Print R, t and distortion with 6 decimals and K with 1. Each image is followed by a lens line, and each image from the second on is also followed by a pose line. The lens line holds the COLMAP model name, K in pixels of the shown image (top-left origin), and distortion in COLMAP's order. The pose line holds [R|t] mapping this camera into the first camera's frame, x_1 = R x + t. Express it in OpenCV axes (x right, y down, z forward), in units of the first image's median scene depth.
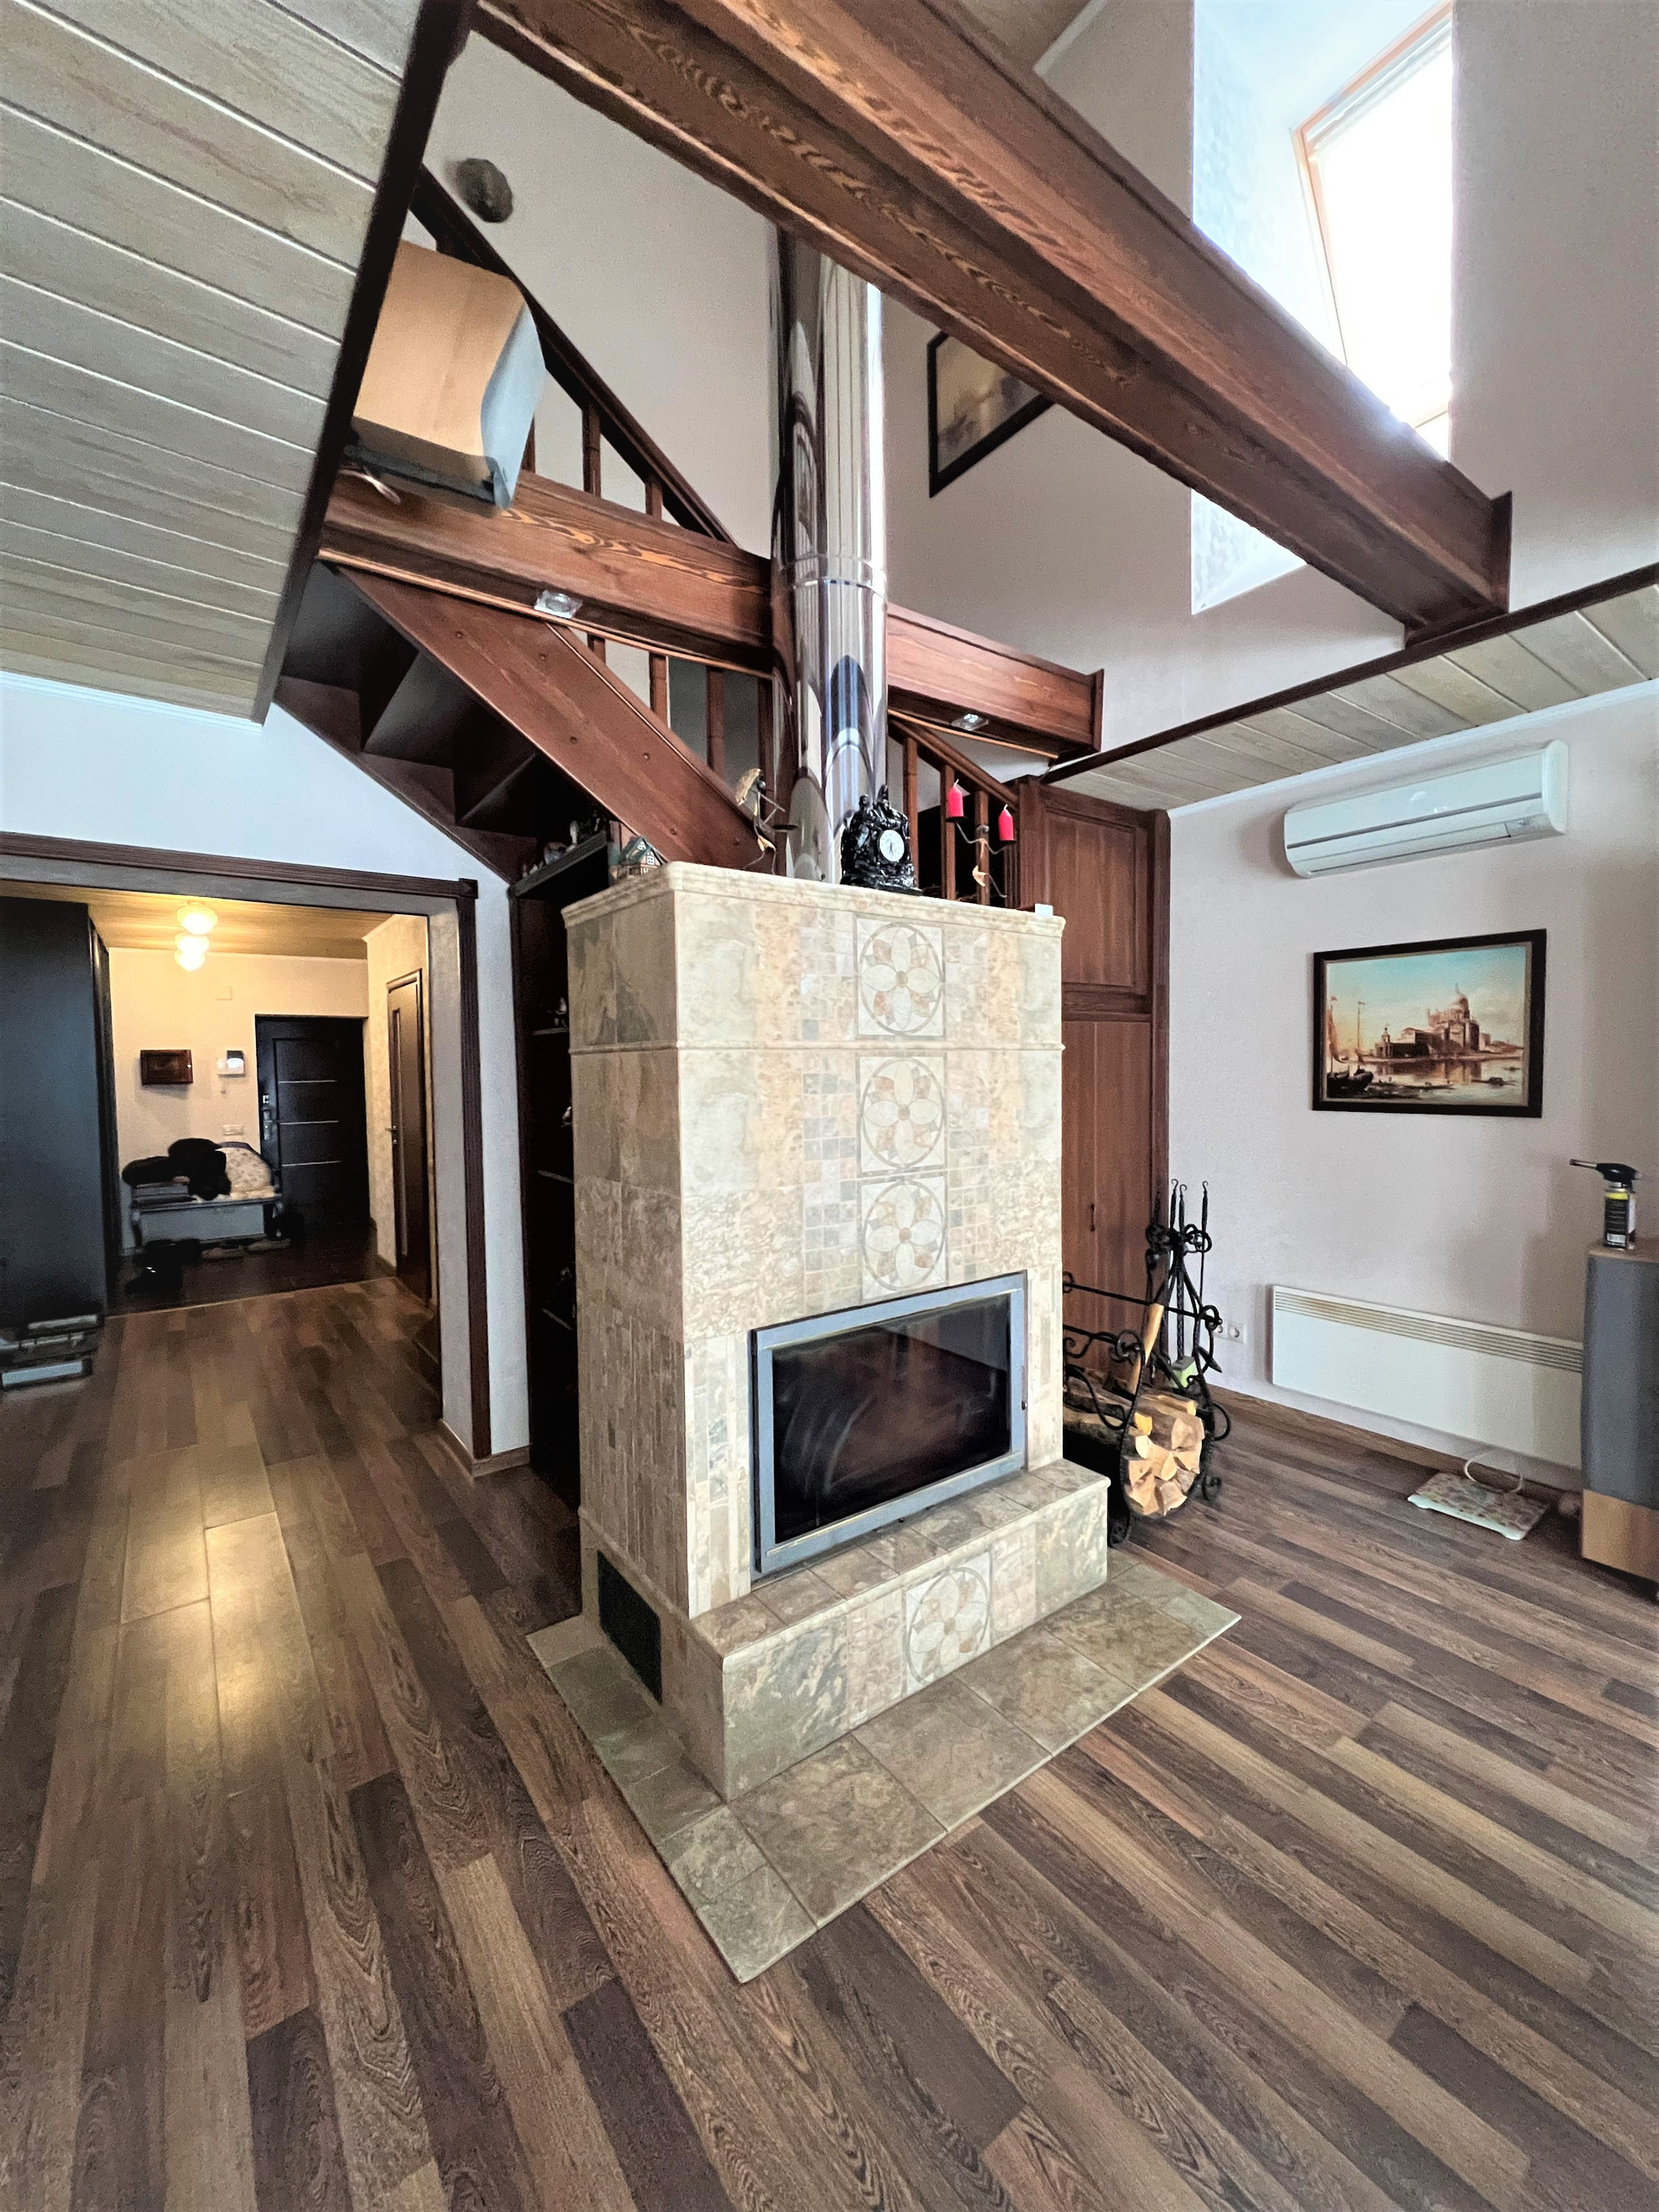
lens RADIAL K [[878.6, 0, 827.0], [0, 878.6, 1102.4], [0, 0, 1]] dist [-0.000021, -0.000333]
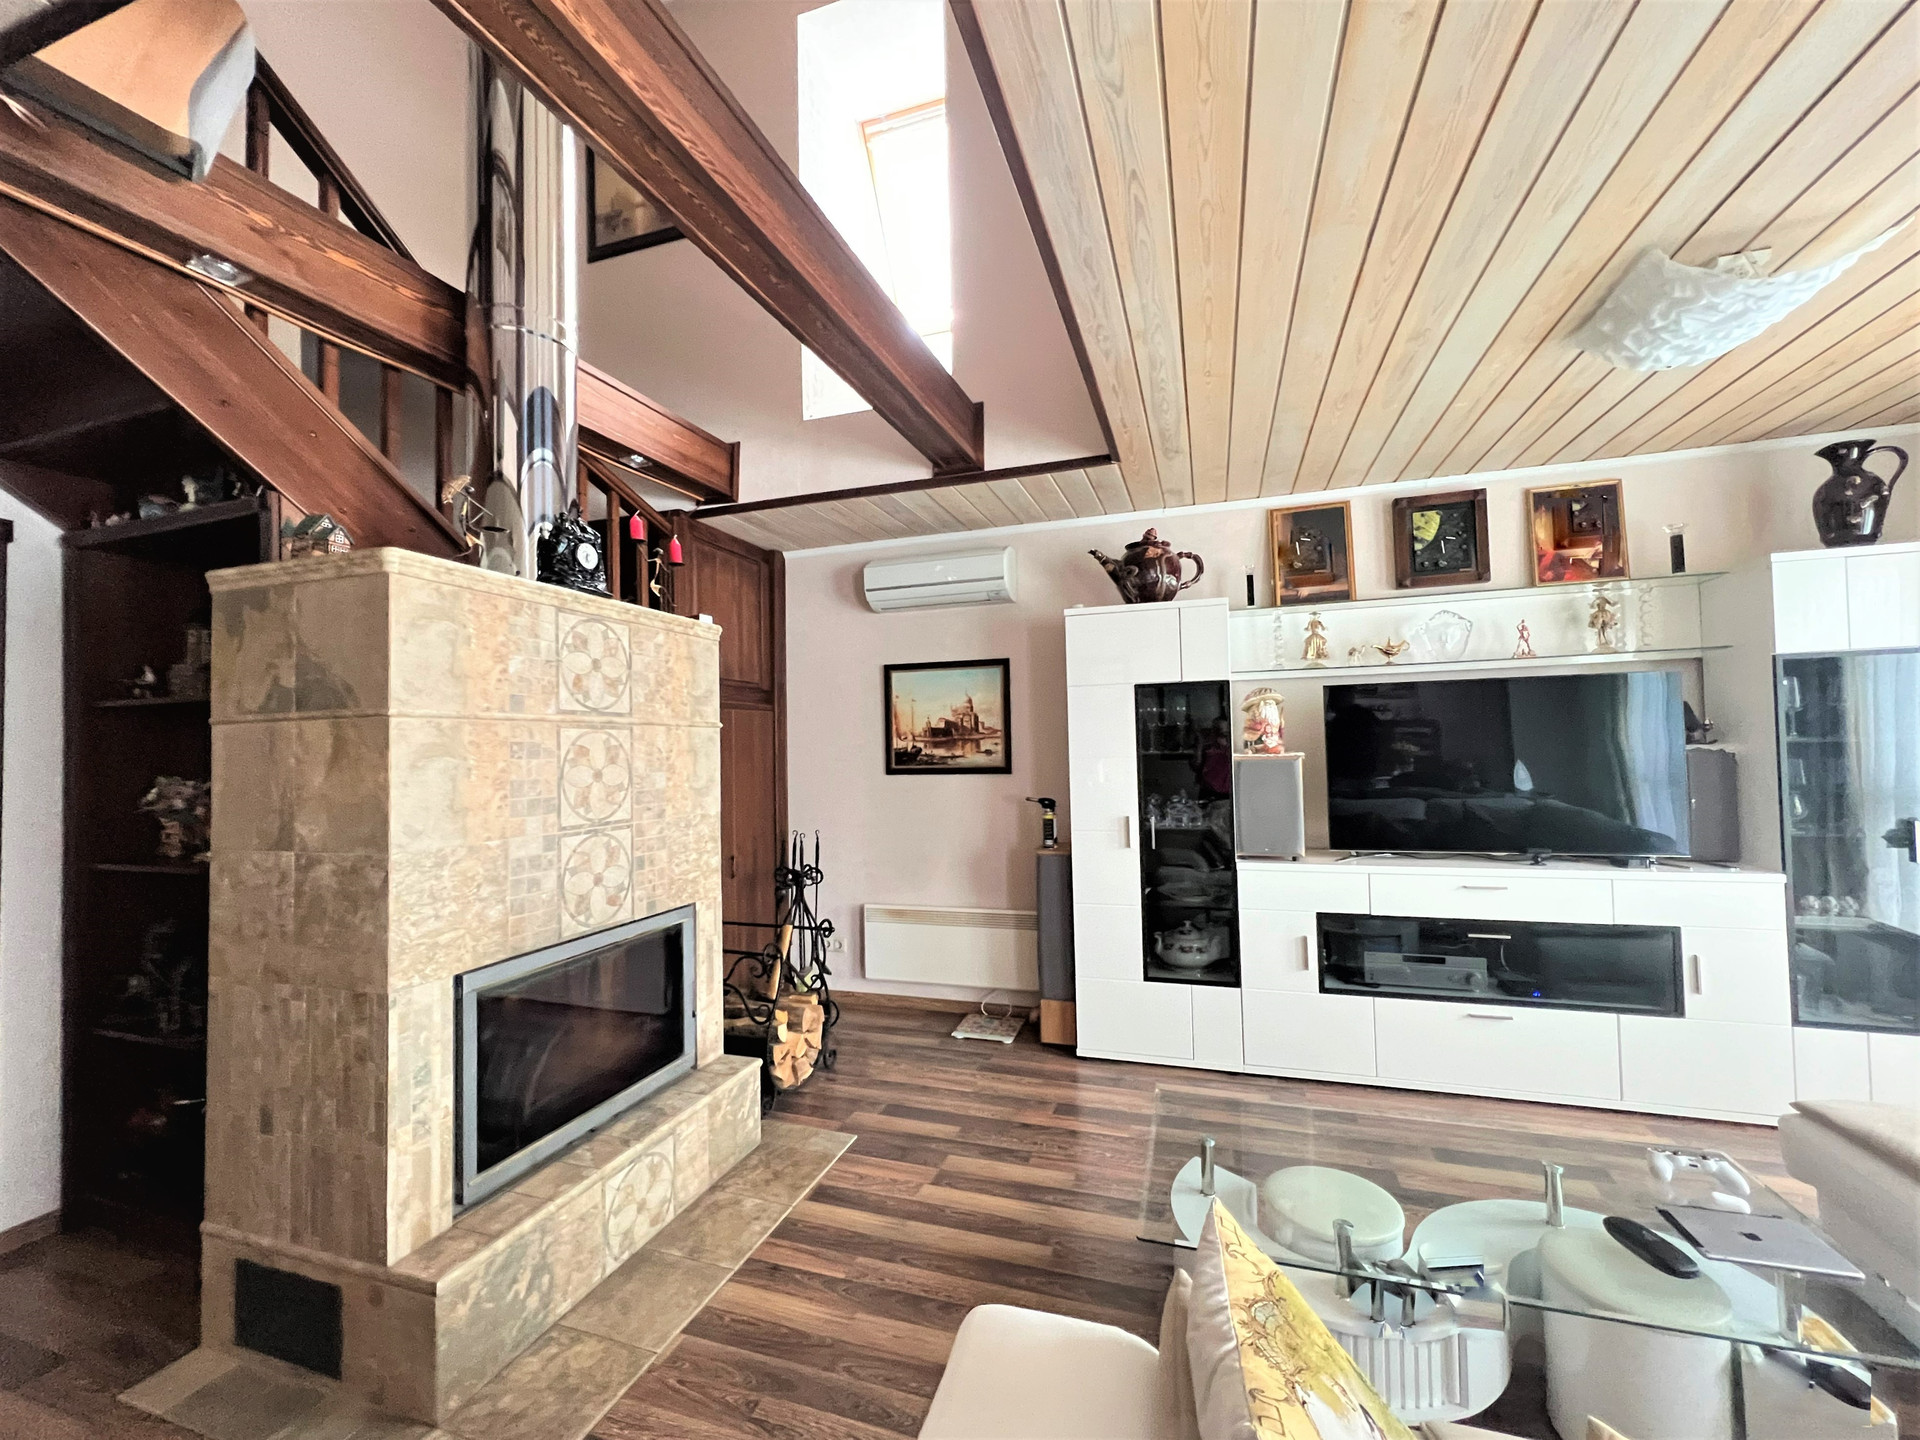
lens RADIAL K [[781.3, 0, 960.0], [0, 781.3, 720.0], [0, 0, 1]] dist [-0.000629, 0.000032]
pose [[0.815671, 0.016746, 0.578274, -0.120443], [0.034399, 0.996408, -0.077376, 0.033703], [-0.577492, 0.083006, 0.812165, -0.149770]]
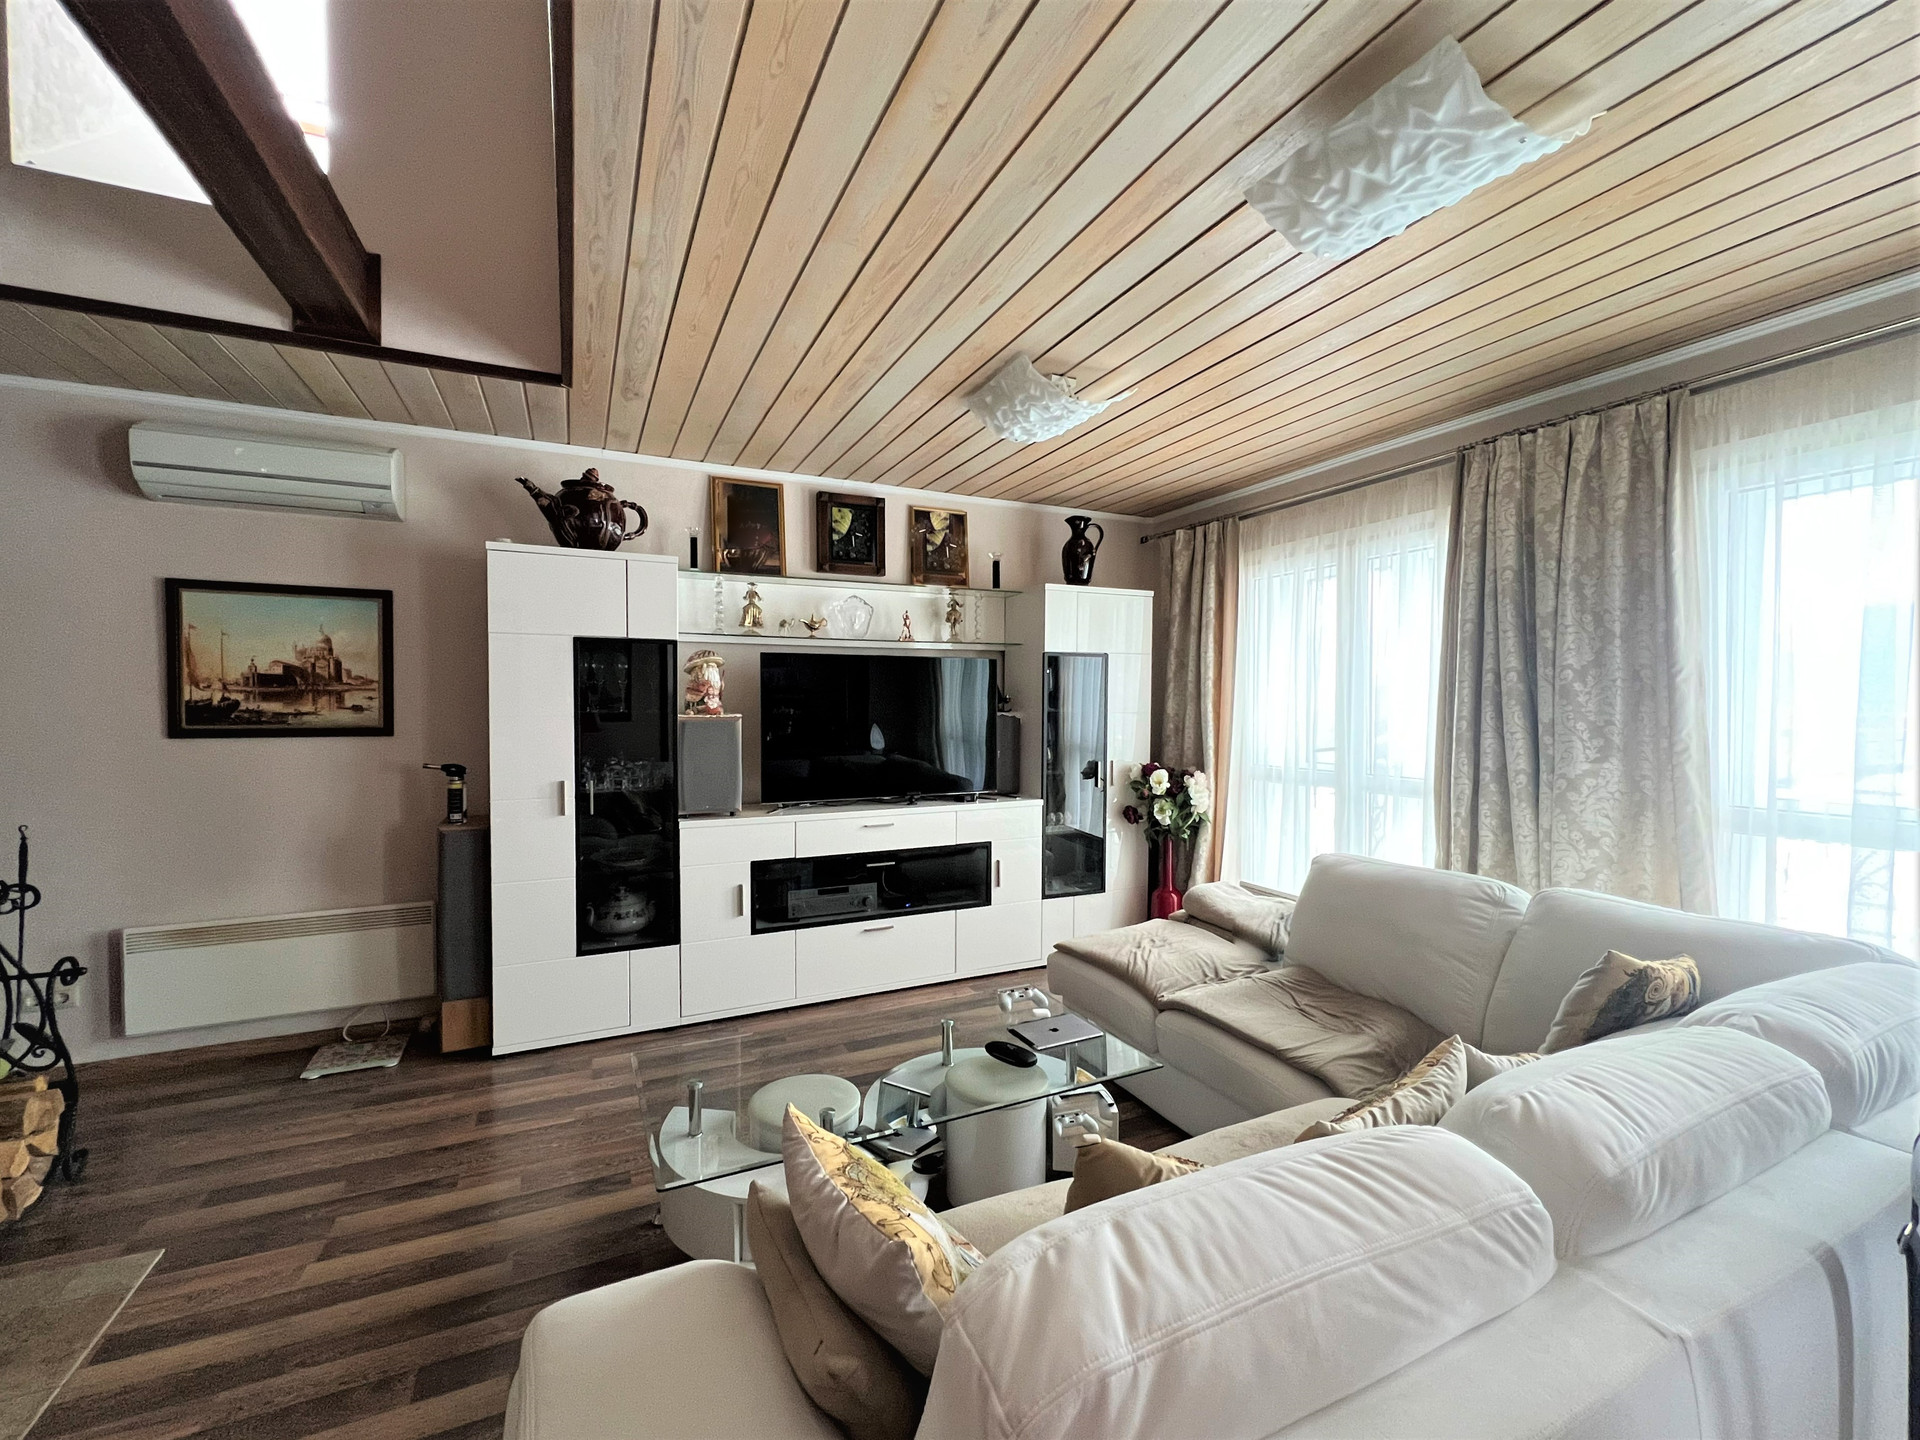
lens RADIAL K [[797.1, 0, 960.0], [0, 797.1, 720.0], [0, 0, 1]] dist [-0.000684, 0.000069]
pose [[0.189922, -0.002852, 0.981795, -0.227046], [0.037934, 0.999270, -0.004435, 0.038914], [-0.981066, 0.038085, 0.189891, -0.052506]]
